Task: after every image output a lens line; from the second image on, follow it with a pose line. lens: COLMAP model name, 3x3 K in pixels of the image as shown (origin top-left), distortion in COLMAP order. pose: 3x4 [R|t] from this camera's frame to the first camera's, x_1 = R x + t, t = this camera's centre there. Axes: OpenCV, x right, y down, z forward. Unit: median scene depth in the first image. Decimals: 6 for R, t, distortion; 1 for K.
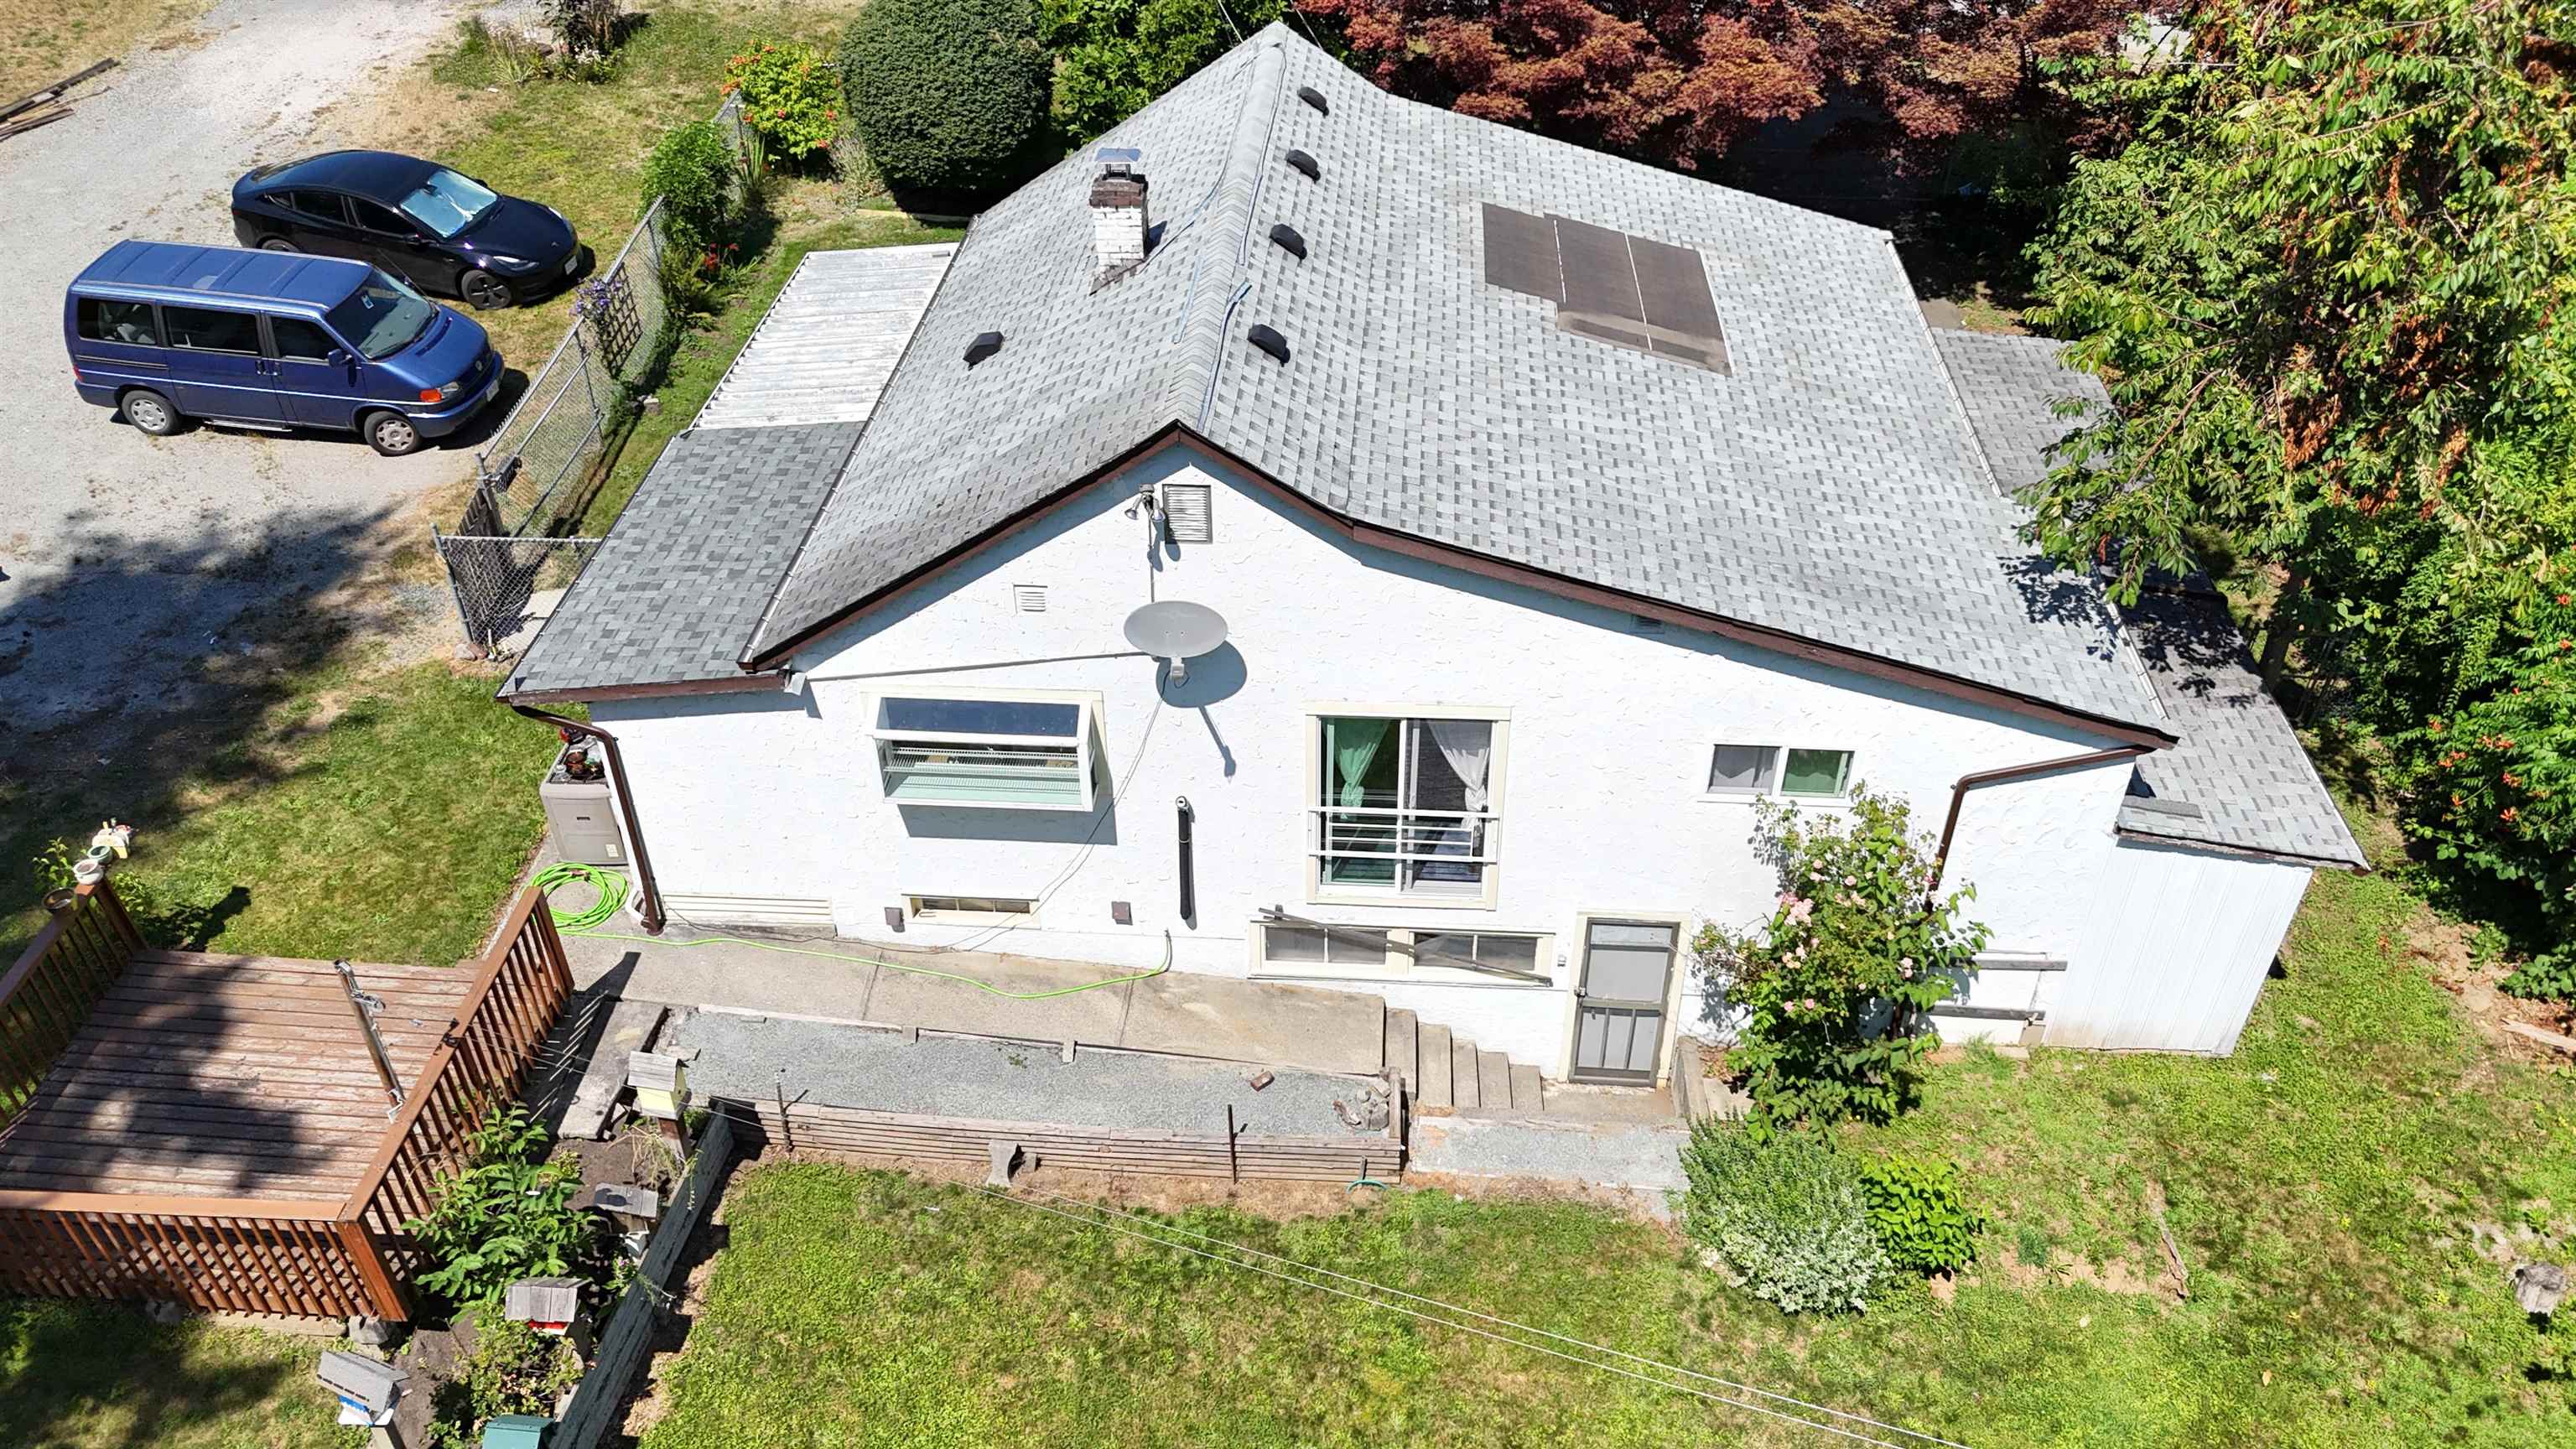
lens RADIAL K [[1834.0, 0, 1295.4], [0, 1834.0, 712.9], [0, 0, 1]] dist [0.086746, -0.068709]
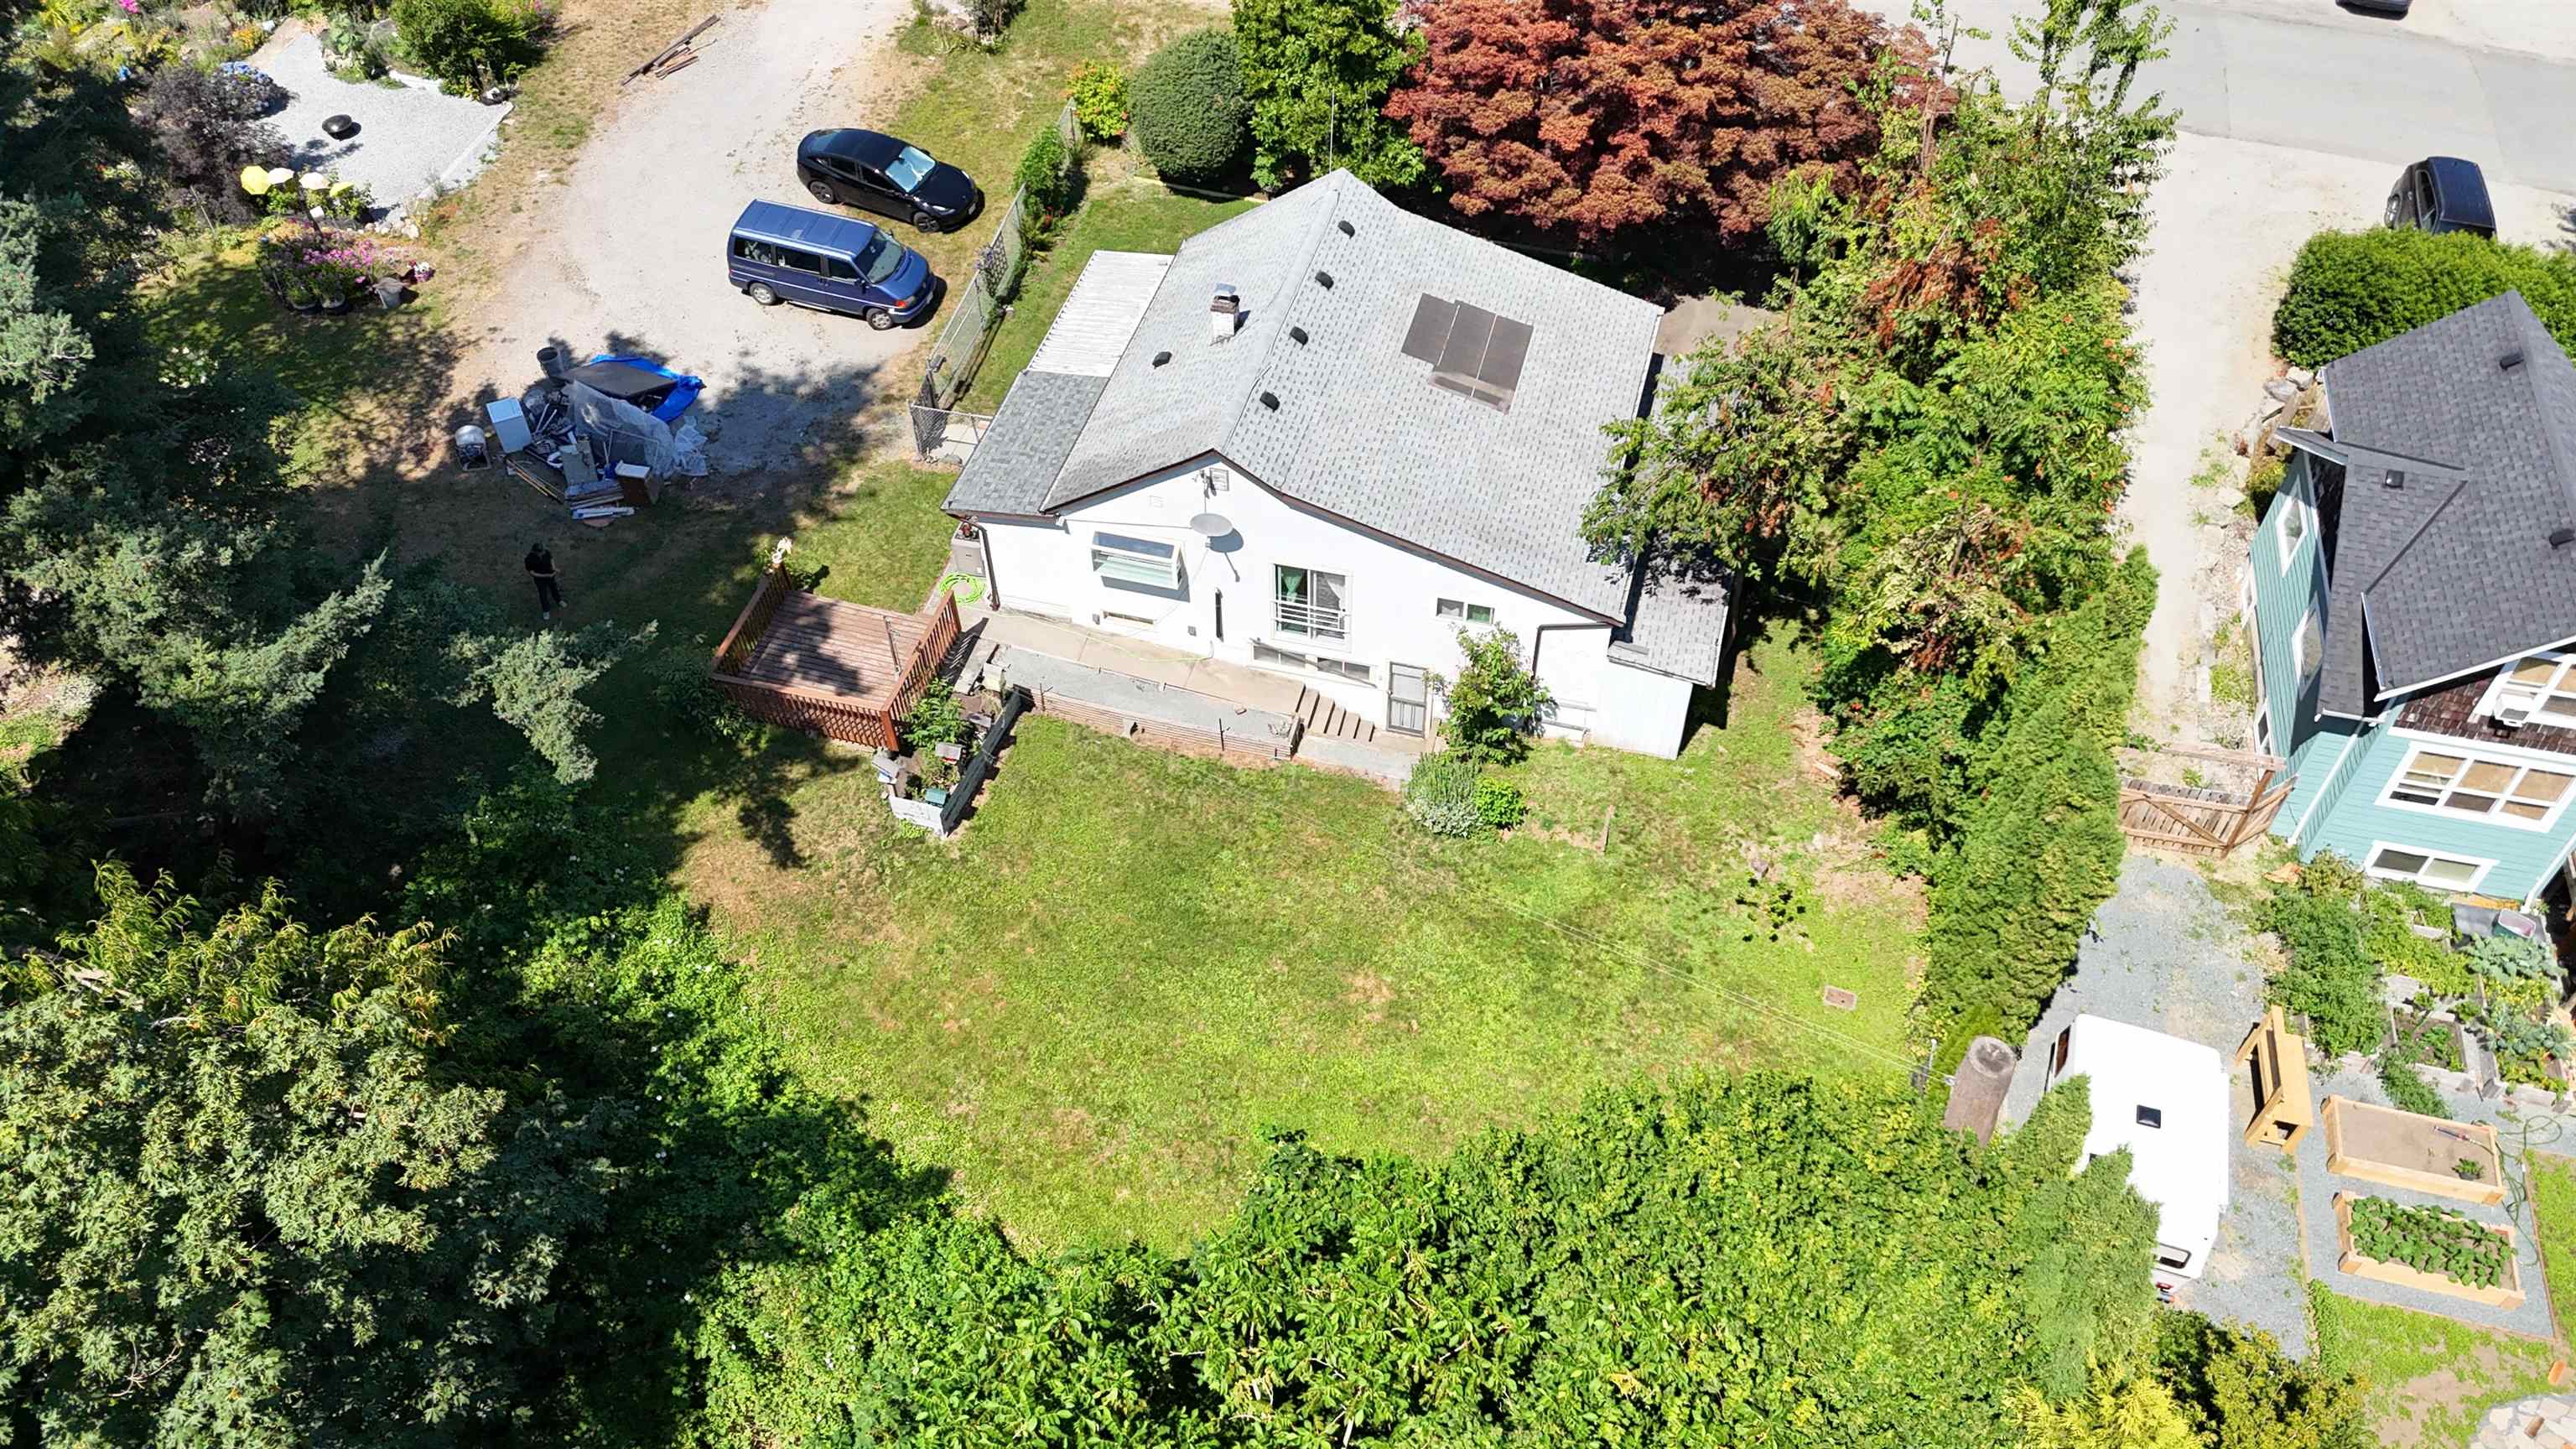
lens RADIAL K [[1772.8, 0, 1296.4], [0, 1772.8, 668.9], [0, 0, 1]] dist [0.255385, -0.559523]
pose [[0.980732, 0.136405, -0.139850, 0.350437], [-0.110007, 0.977188, 0.181665, -0.261934], [0.161439, -0.162780, 0.973365, -1.140876]]
